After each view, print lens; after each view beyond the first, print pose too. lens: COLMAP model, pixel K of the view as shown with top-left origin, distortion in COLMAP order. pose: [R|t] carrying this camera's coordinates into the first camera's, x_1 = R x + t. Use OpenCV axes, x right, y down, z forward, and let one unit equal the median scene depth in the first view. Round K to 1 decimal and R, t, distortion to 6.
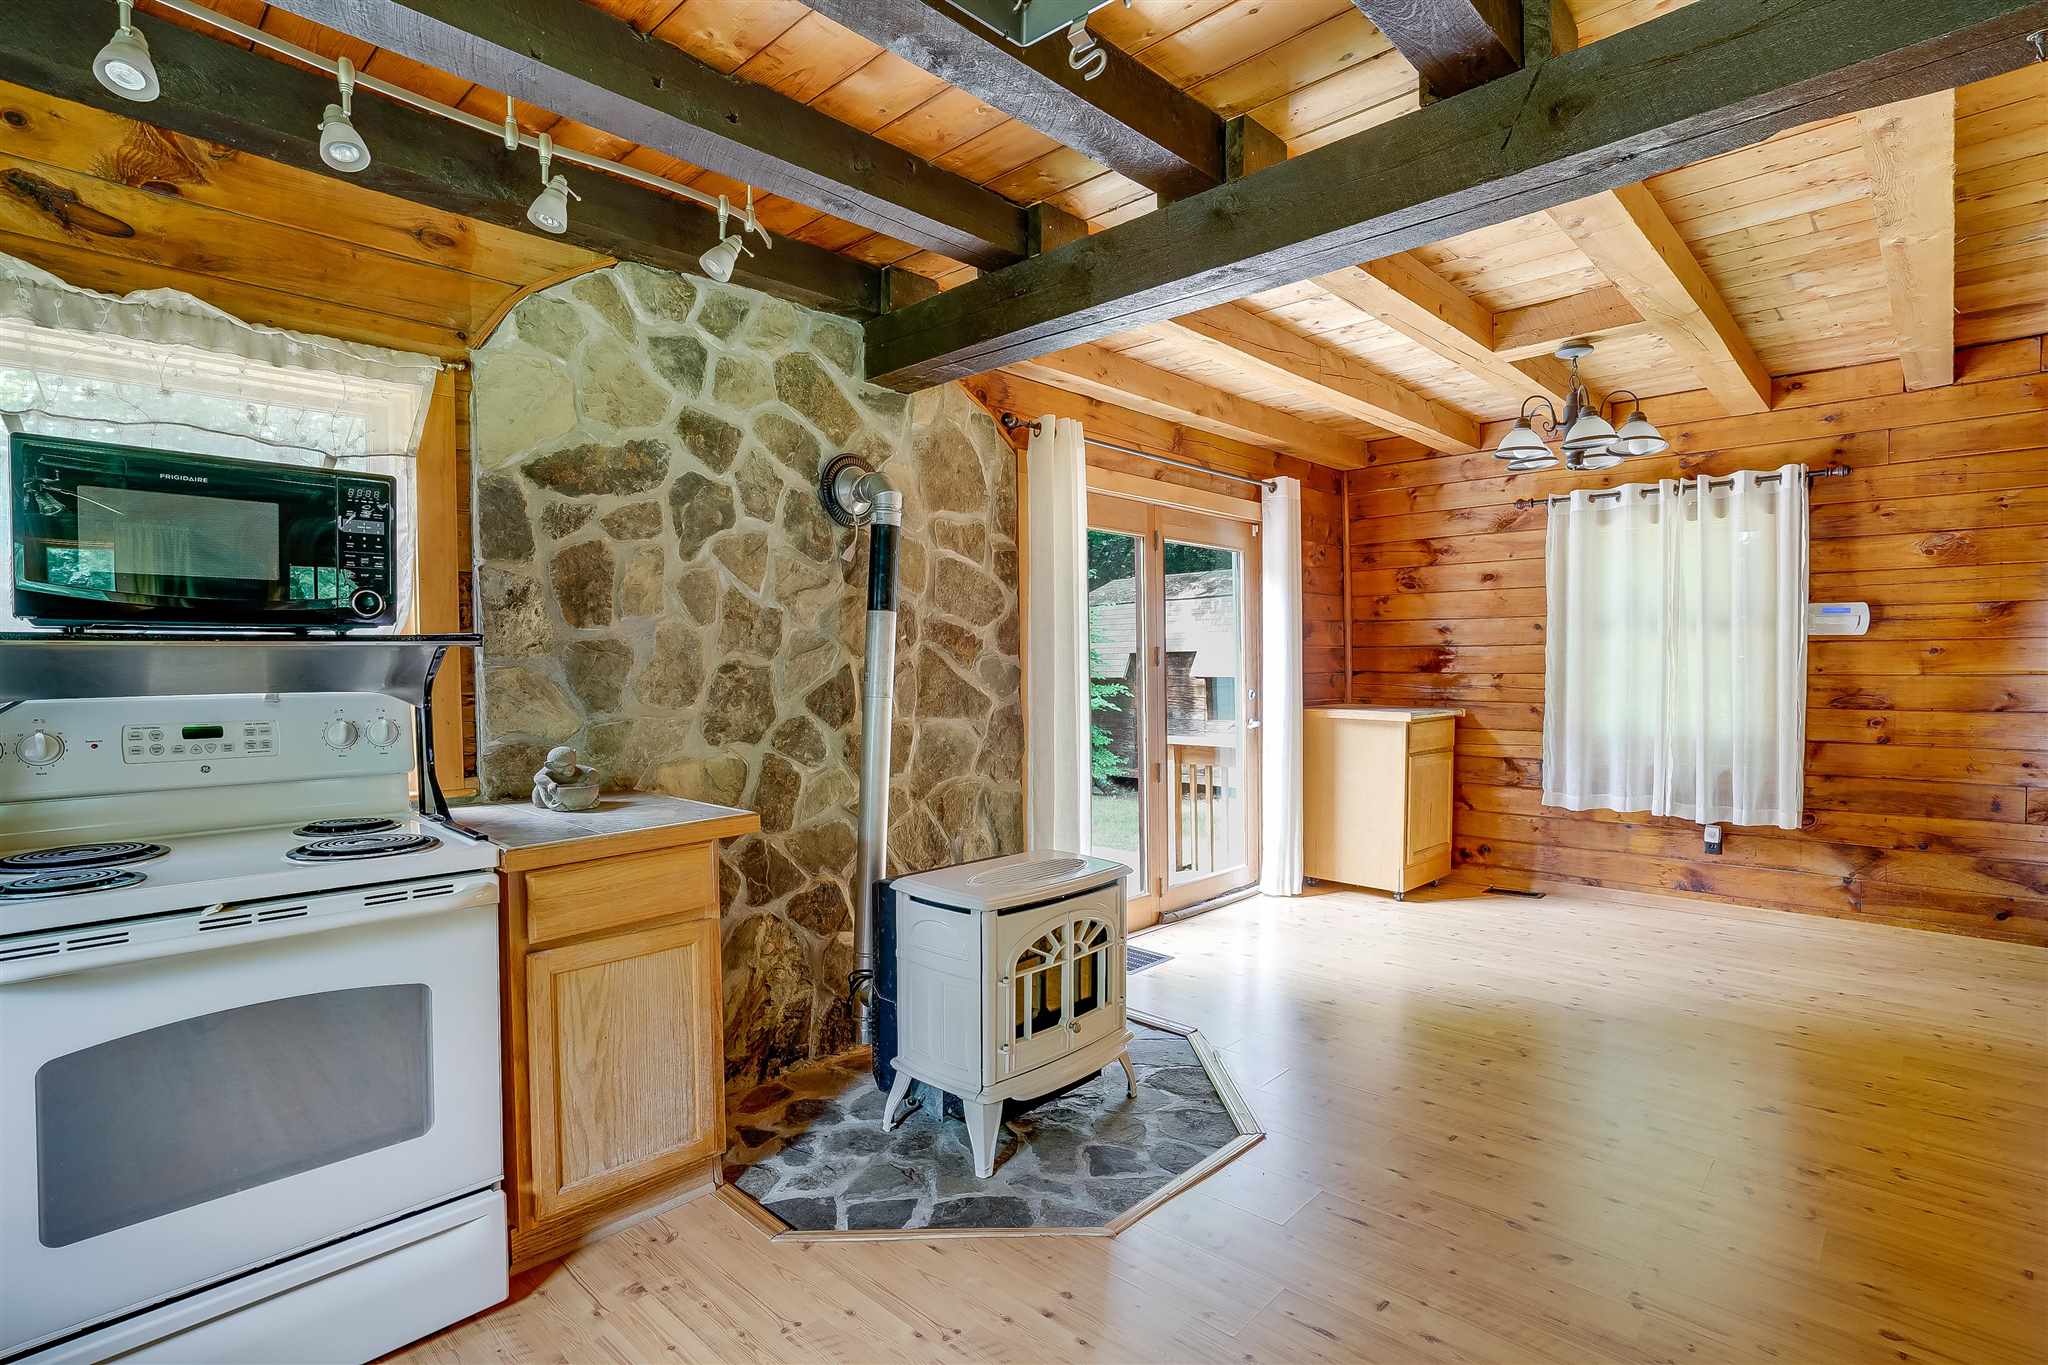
lens RADIAL K [[995.3, 0, 1016.0], [0, 995.3, 686.8], [0, 0, 1]] dist [-0.044553, 0.017938]
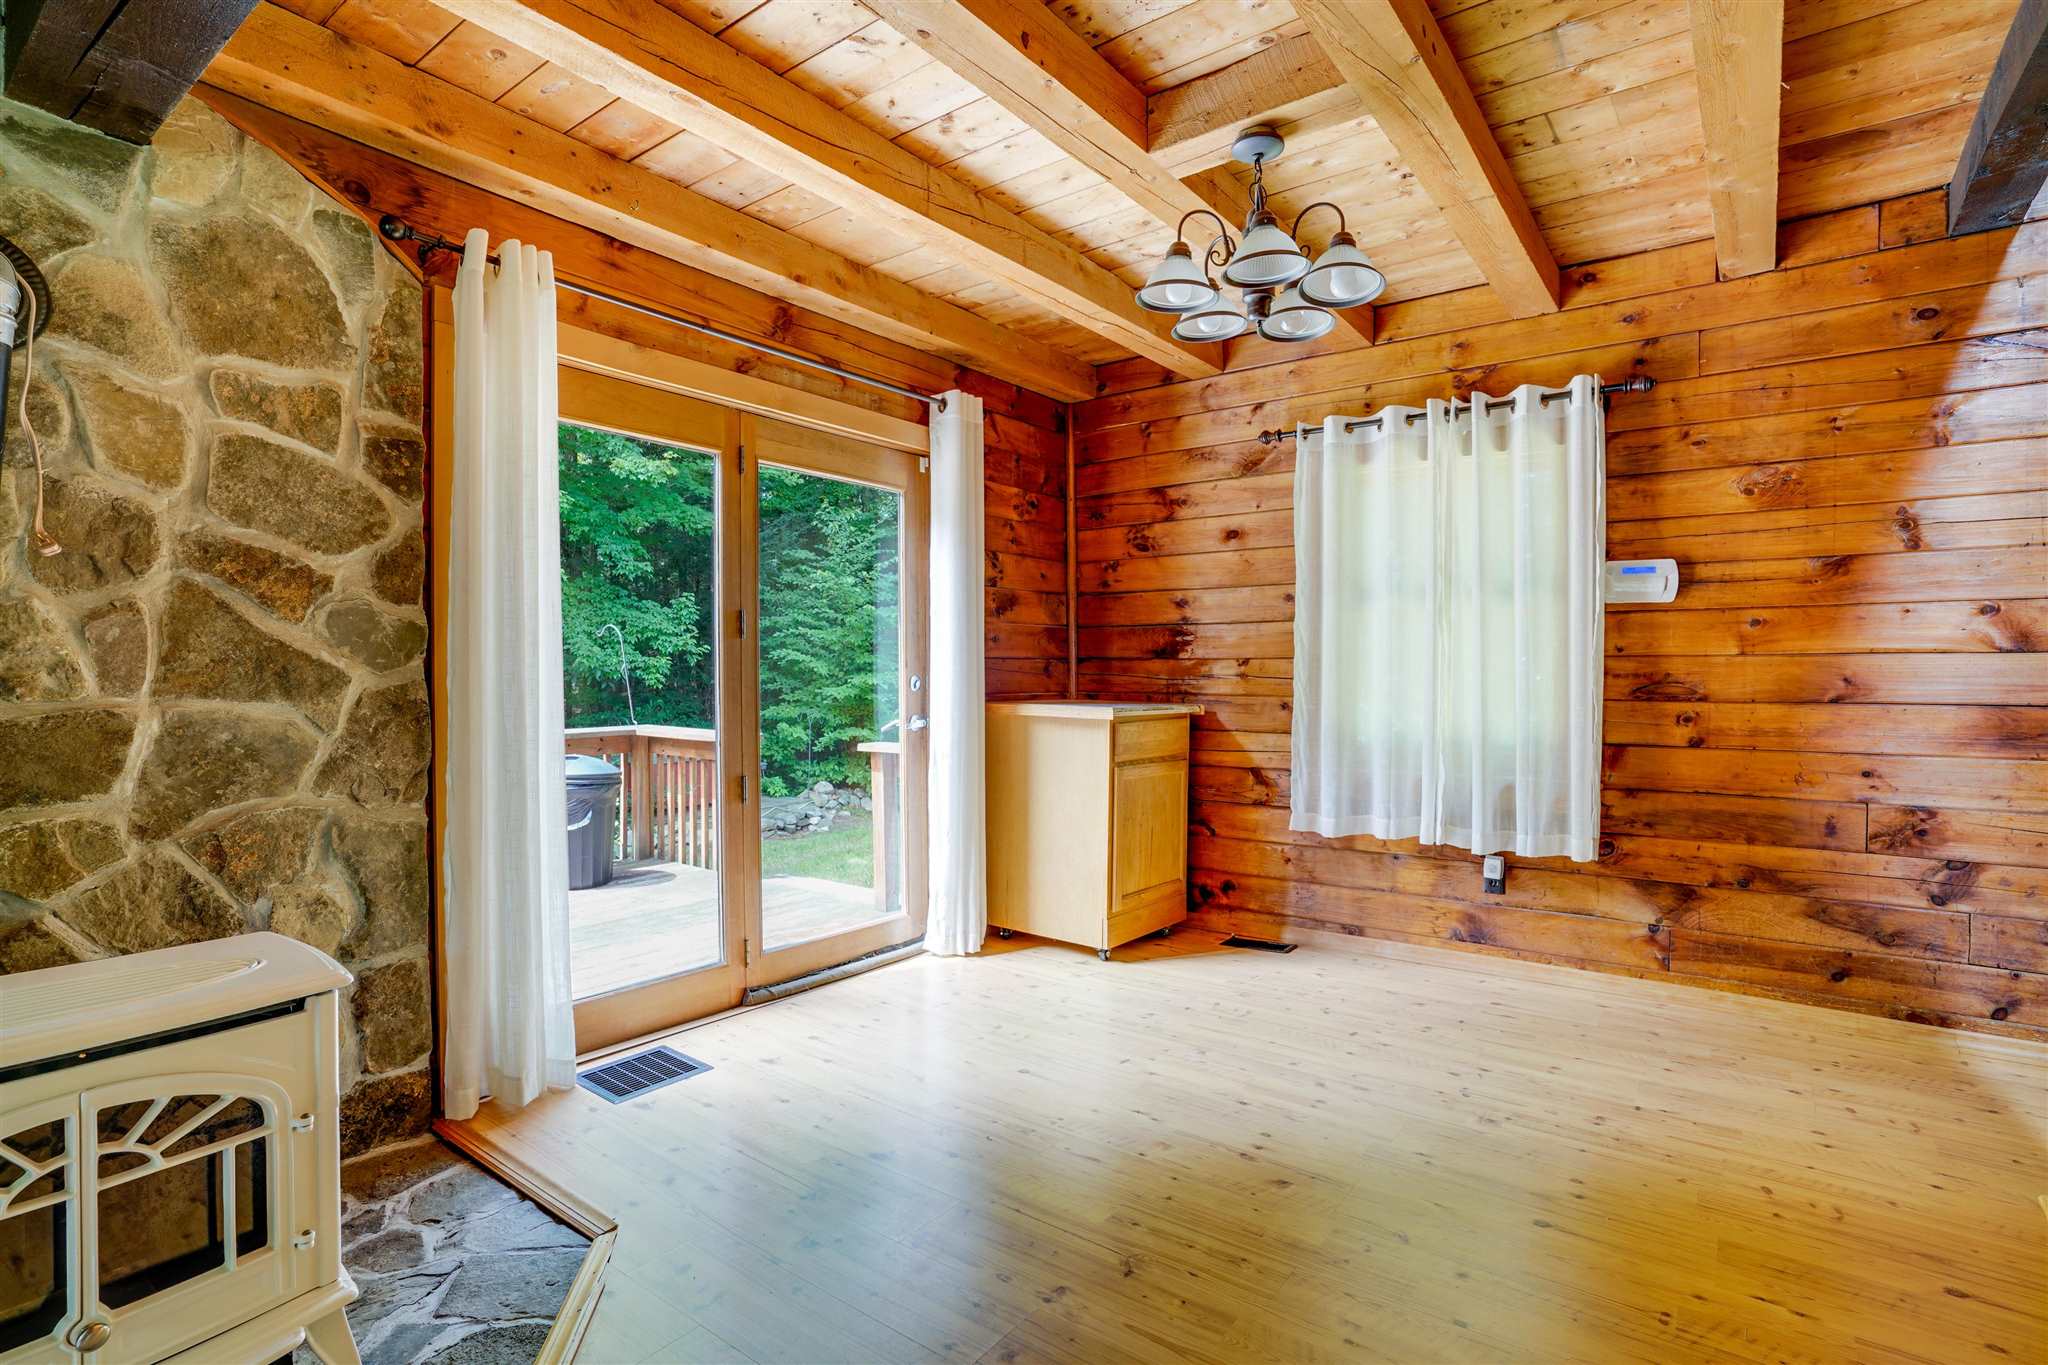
lens RADIAL K [[1006.8, 0, 1028.7], [0, 1006.8, 686.5], [0, 0, 1]] dist [-0.054904, 0.024828]
pose [[0.992241, 0.006181, 0.124179, 0.313134], [-0.004589, 0.999904, -0.013098, 0.026621], [-0.124248, 0.012426, 0.992173, 0.335475]]
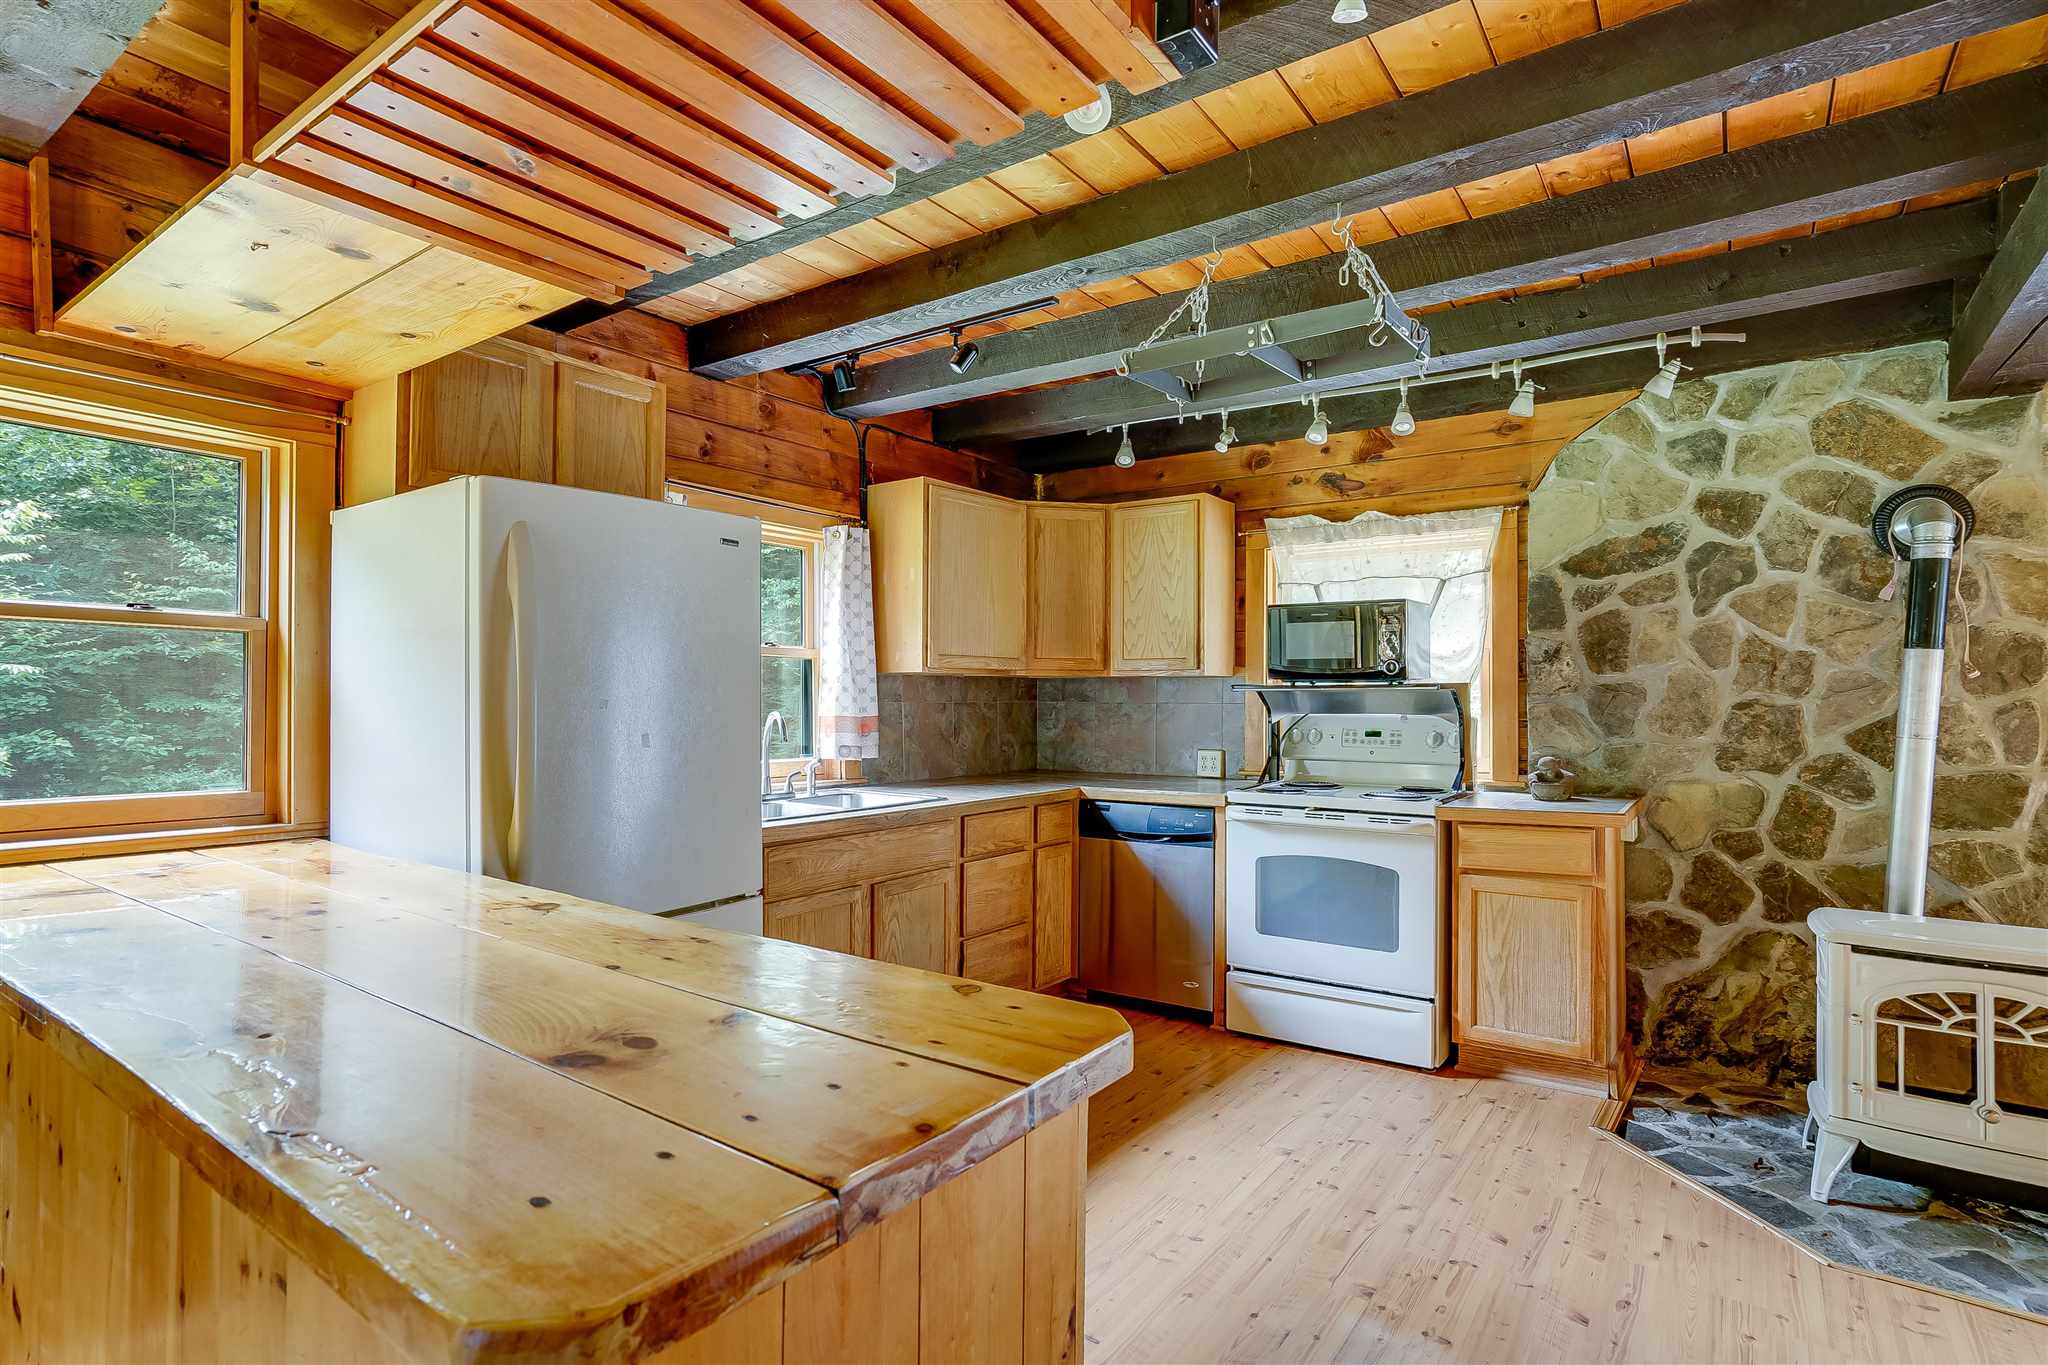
lens RADIAL K [[1028.6, 0, 1022.0], [0, 1028.6, 688.1], [0, 0, 1]] dist [-0.047684, 0.026802]
pose [[0.143008, -0.005515, -0.989706, 0.581929], [-0.029804, 0.999507, -0.009876, -0.002081], [0.989273, 0.030910, 0.142773, 0.004770]]
